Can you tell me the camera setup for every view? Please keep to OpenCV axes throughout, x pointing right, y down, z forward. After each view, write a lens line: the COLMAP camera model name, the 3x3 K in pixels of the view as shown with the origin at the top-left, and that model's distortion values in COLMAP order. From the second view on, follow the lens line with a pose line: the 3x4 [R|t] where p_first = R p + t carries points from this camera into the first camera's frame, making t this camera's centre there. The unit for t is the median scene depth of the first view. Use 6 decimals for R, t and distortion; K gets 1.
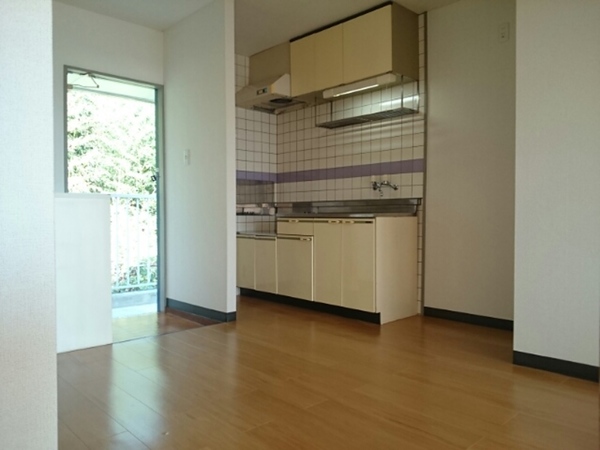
lens RADIAL K [[472.6, 0, 287.7], [0, 472.6, 228.2], [0, 0, 1]] dist [0.117851, -0.245893]
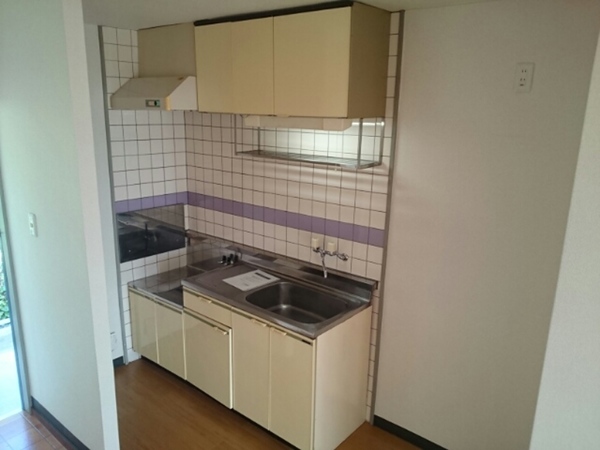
lens RADIAL K [[472.6, 0, 287.7], [0, 472.6, 228.2], [0, 0, 1]] dist [0.117851, -0.245893]
pose [[0.992014, -0.011863, 0.125572, 0.048830], [-0.016623, 0.974587, 0.223392, -0.287405], [-0.125031, -0.223695, 0.966606, 0.313112]]
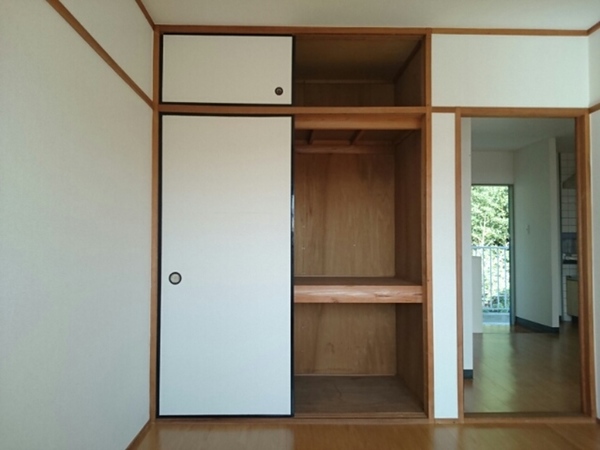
lens RADIAL K [[472.6, 0, 287.7], [0, 472.6, 228.2], [0, 0, 1]] dist [0.117851, -0.245893]
pose [[0.746028, -0.020451, -0.665600, 0.257375], [-0.023992, 0.998054, -0.057557, -0.038012], [0.665482, 0.058908, 0.744086, -0.736959]]
